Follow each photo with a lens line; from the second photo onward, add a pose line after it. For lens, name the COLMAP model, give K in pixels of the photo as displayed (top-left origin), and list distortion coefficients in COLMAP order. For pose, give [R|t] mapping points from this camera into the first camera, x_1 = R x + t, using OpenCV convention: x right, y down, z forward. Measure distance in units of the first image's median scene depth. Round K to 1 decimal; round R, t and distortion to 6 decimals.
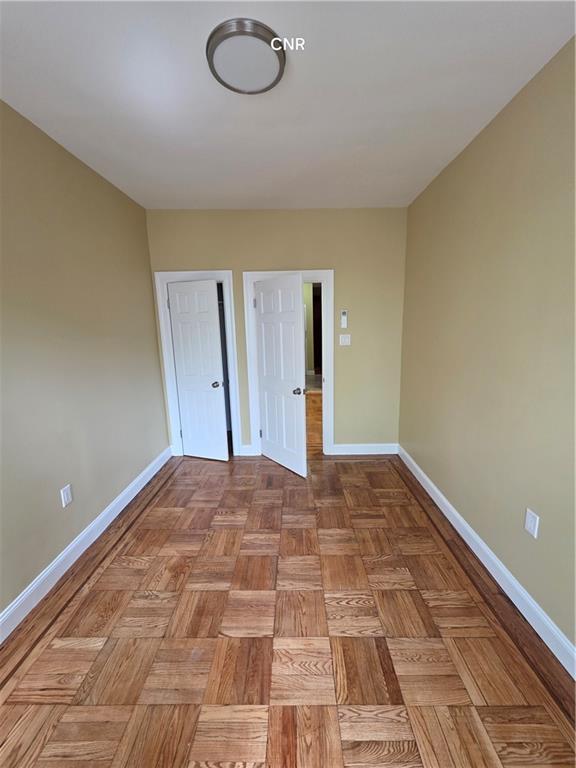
lens RADIAL K [[306.9, 0, 290.4], [0, 306.9, 380.4], [0, 0, 1]] dist [0.003601, -0.000094]
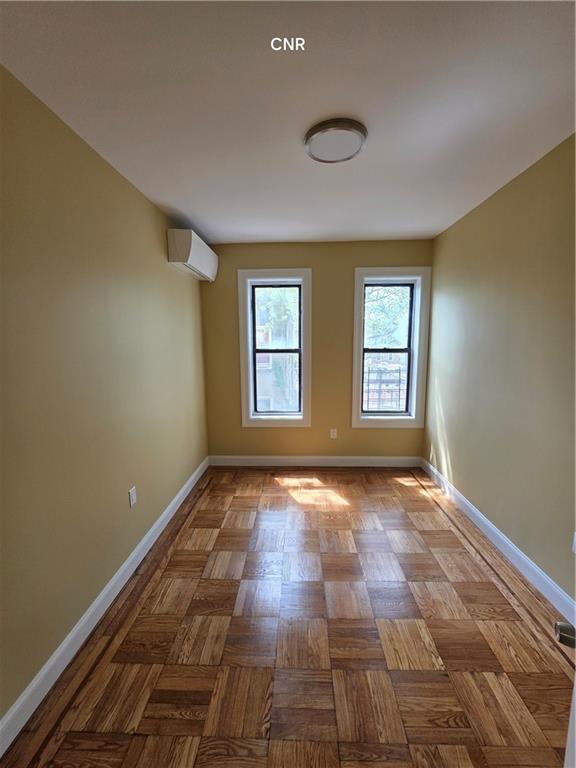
lens RADIAL K [[306.9, 0, 290.4], [0, 306.9, 380.4], [0, 0, 1]] dist [0.003601, -0.000094]
pose [[-0.999627, 0.026794, 0.005351, 0.037954], [0.027207, 0.958074, 0.285225, -0.288513], [0.002516, 0.285265, -0.958446, 1.505749]]
